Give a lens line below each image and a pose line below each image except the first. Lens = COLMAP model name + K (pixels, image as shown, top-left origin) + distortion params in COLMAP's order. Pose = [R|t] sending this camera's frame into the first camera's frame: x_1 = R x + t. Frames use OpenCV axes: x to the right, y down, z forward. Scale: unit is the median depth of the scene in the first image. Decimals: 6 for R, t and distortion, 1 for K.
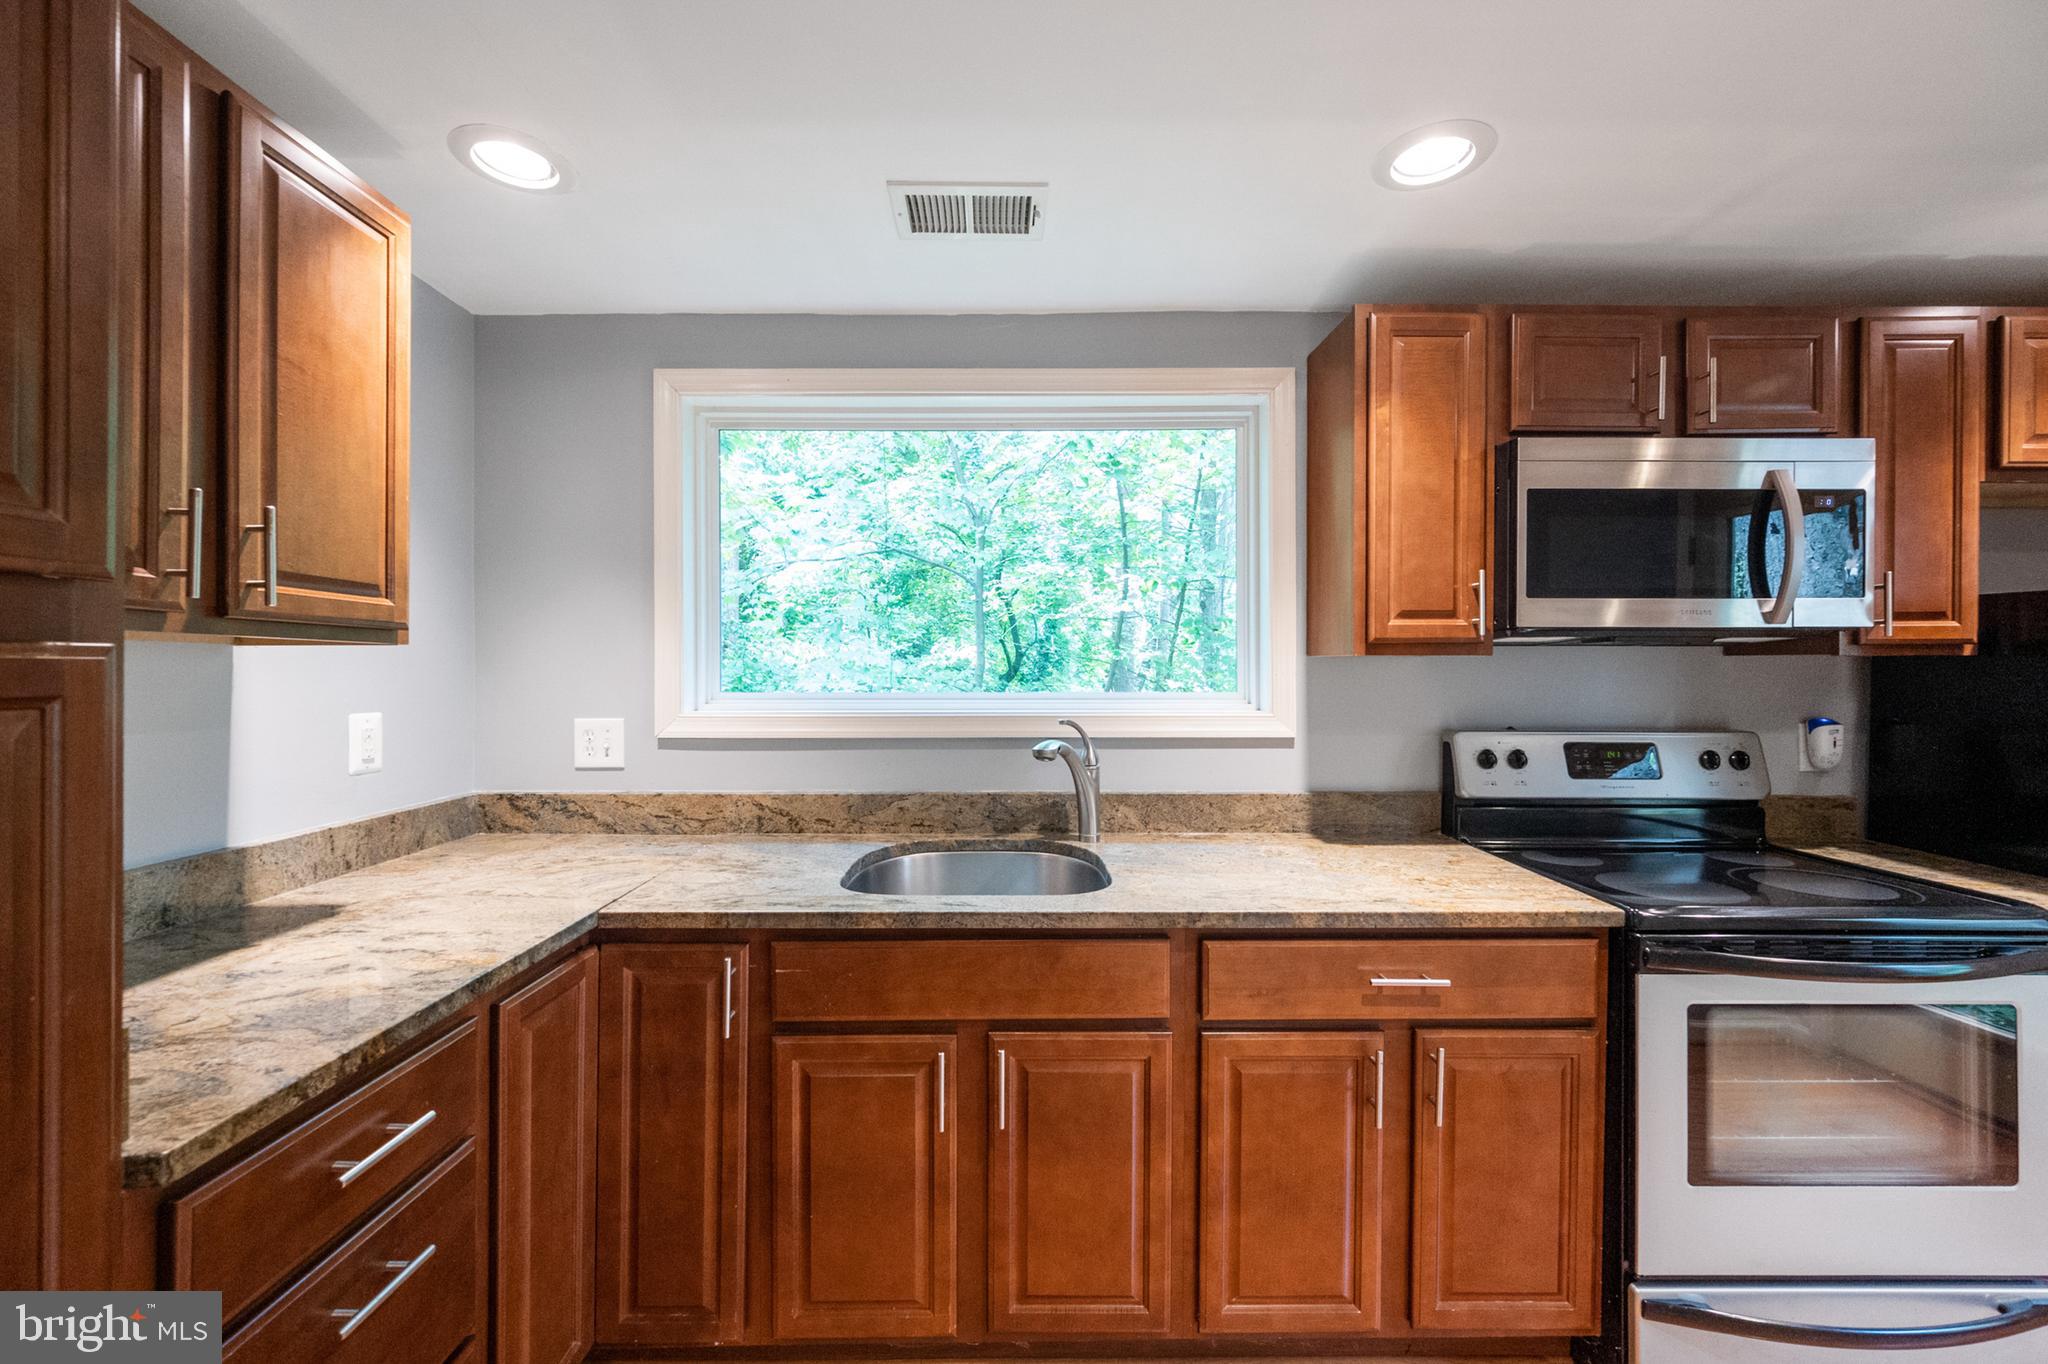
lens RADIAL K [[819.8, 0, 1028.4], [0, 819.8, 671.0], [0, 0, 1]] dist [-0.000573, 0.000175]
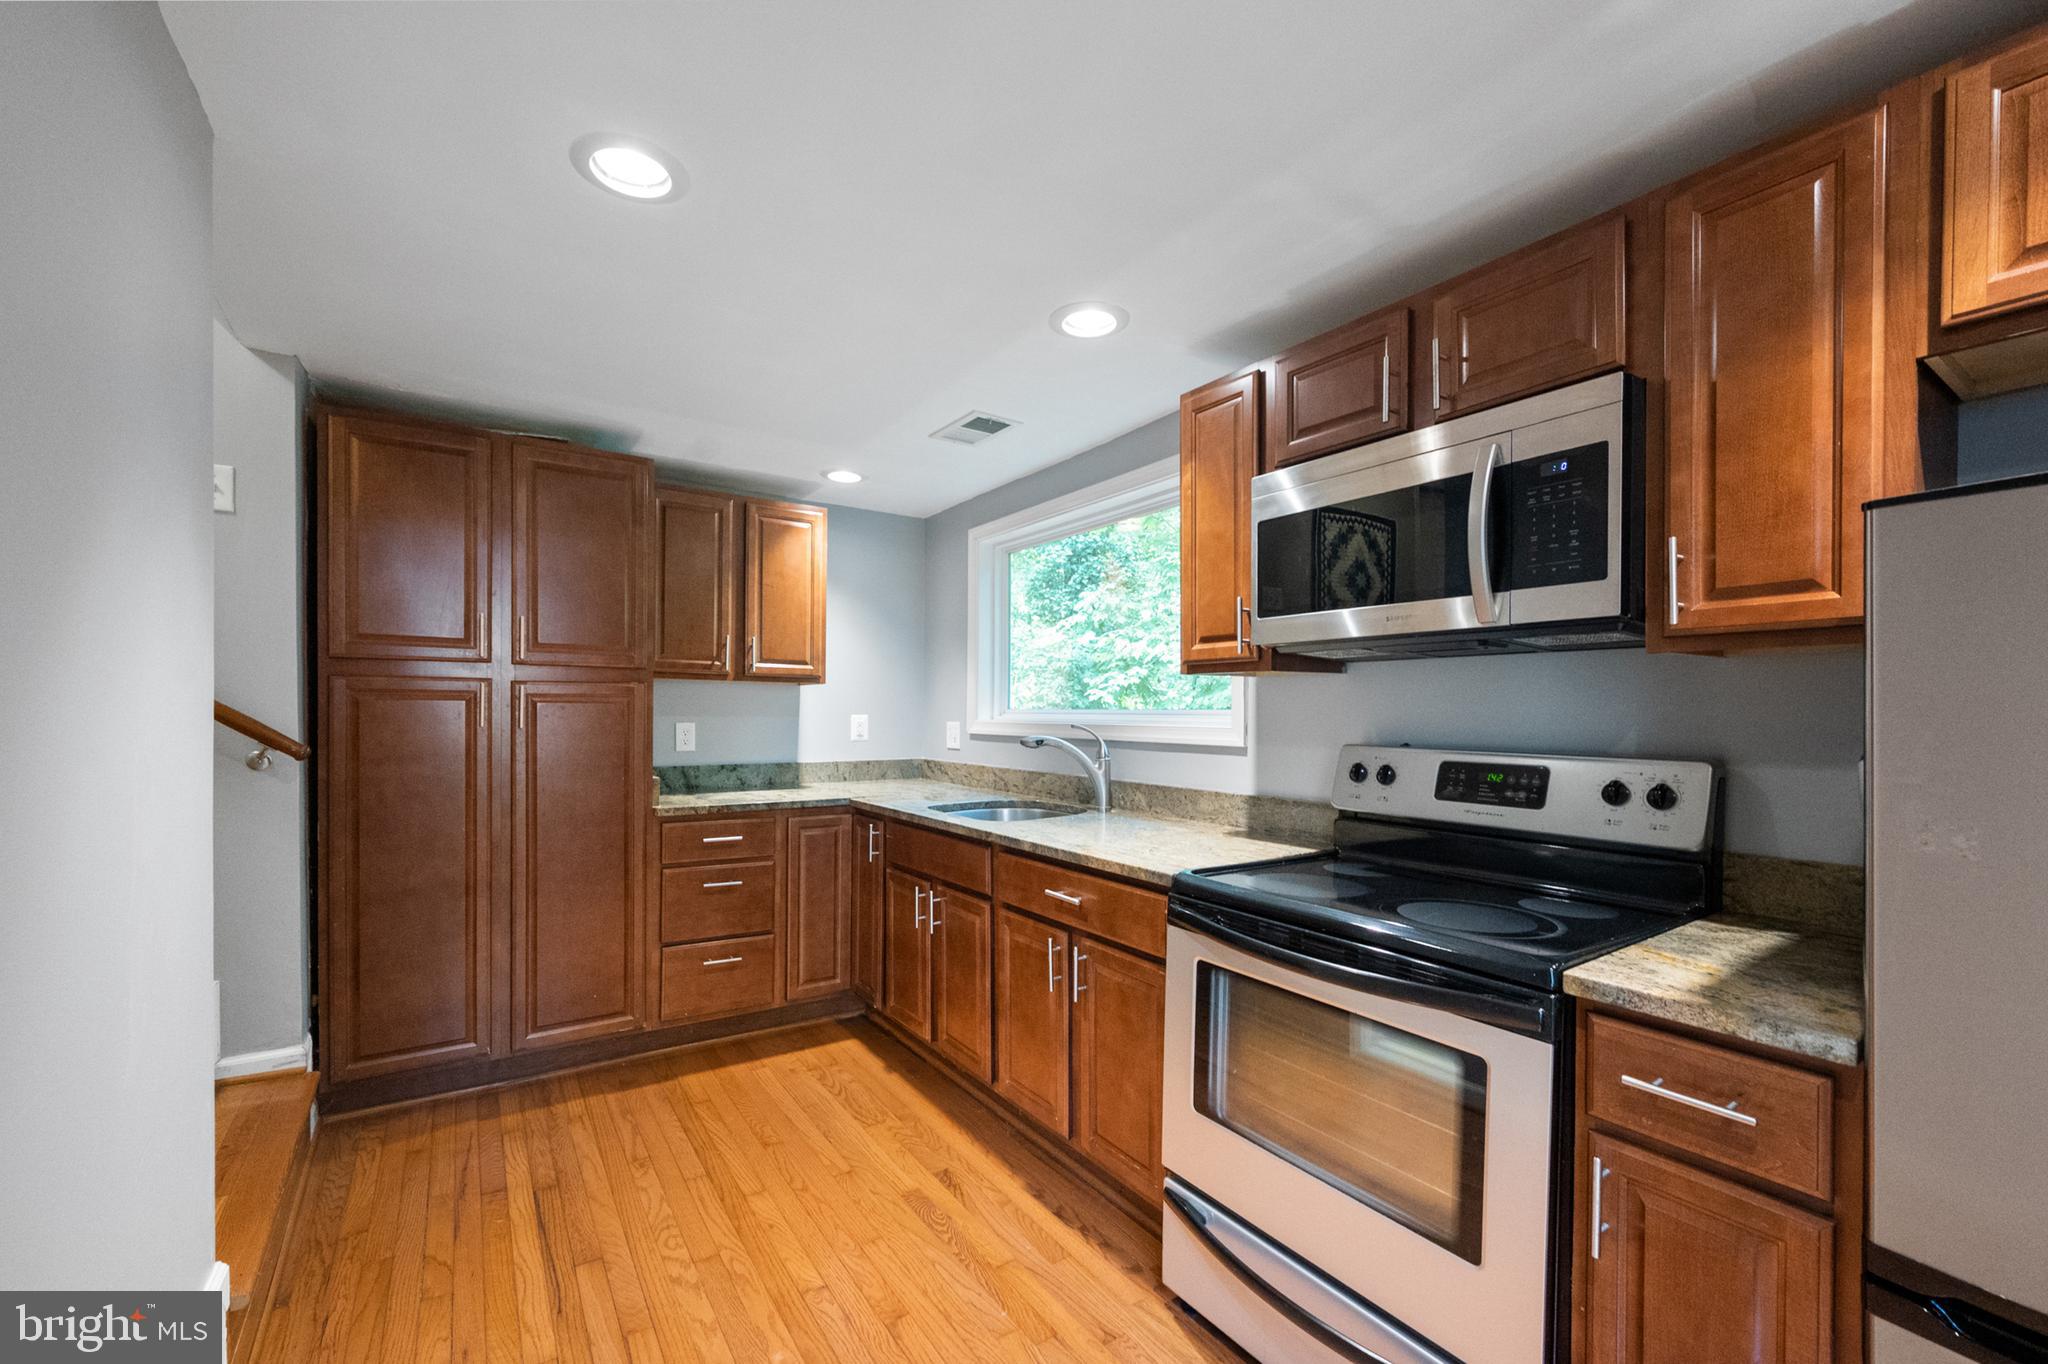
lens RADIAL K [[842.4, 0, 1021.3], [0, 842.4, 717.0], [0, 0, 1]] dist [-0.001075, -0.000044]
pose [[0.545957, 0.008015, -0.837775, 1.300790], [-0.005910, 0.999966, 0.005716, 0.038157], [0.837792, 0.001831, 0.545986, 0.090715]]
